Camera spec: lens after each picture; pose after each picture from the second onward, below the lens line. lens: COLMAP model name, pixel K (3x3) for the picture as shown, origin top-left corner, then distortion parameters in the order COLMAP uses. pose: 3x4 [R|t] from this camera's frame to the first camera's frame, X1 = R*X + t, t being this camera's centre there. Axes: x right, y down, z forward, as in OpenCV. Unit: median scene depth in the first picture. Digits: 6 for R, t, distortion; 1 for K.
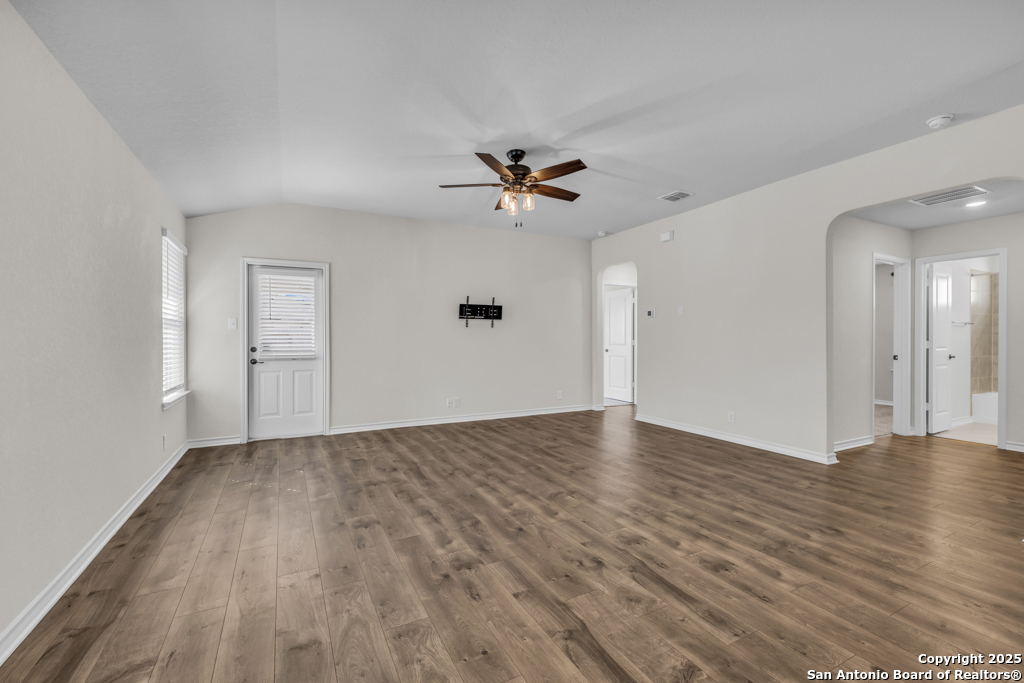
lens RADIAL K [[434.1, 0, 506.9], [0, 434.1, 337.6], [0, 0, 1]] dist [-0.000335, 0.000776]
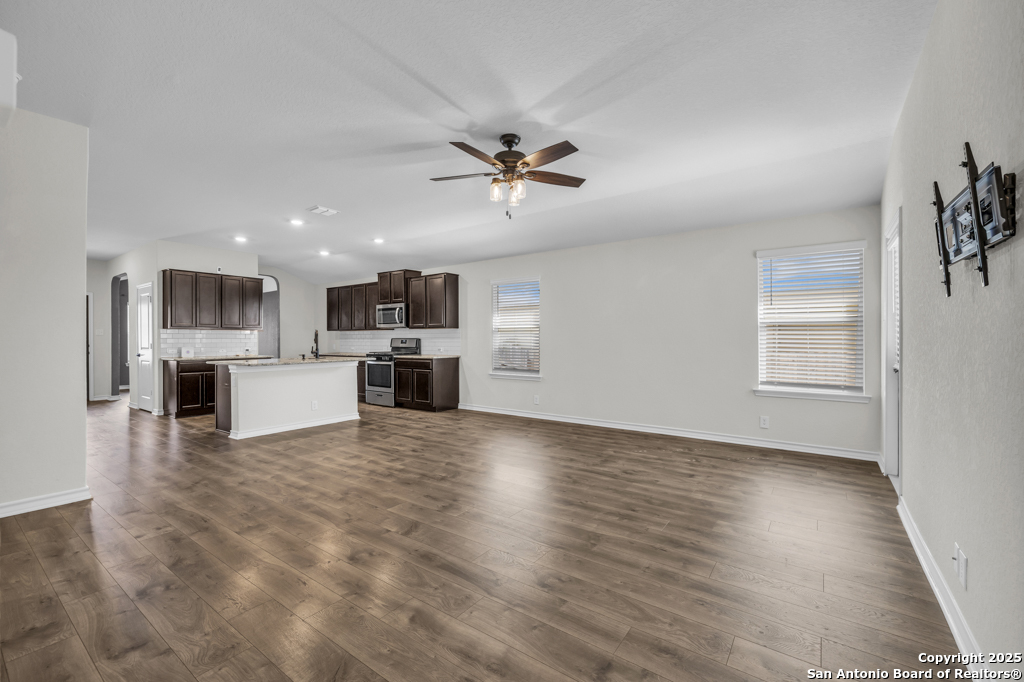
lens RADIAL K [[434.1, 0, 507.8], [0, 434.1, 340.1], [0, 0, 1]] dist [-0.000335, 0.000776]
pose [[-0.894547, 0.004738, -0.446949, 0.443204], [0.004640, 0.999988, 0.001313, -0.000518], [0.446950, -0.000900, -0.894559, 1.844682]]
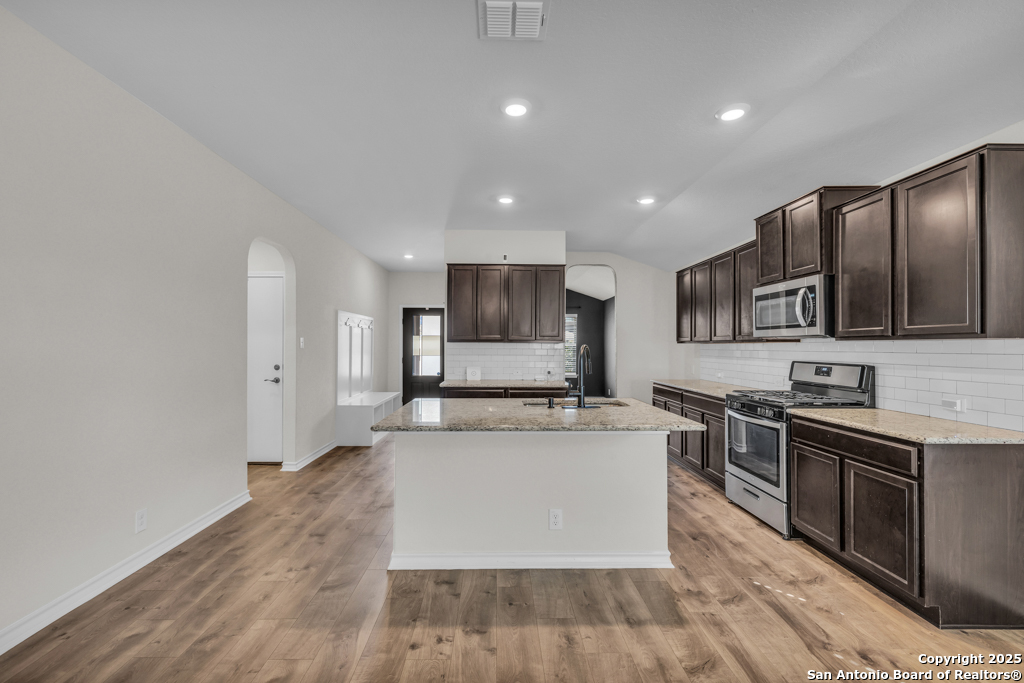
lens RADIAL K [[434.1, 0, 502.7], [0, 434.1, 343.8], [0, 0, 1]] dist [-0.000335, 0.000776]
pose [[-0.896704, -0.000884, 0.442629, 0.130731], [-0.004720, 0.999960, -0.007565, -0.038303], [-0.442605, -0.008873, -0.896673, 0.752045]]
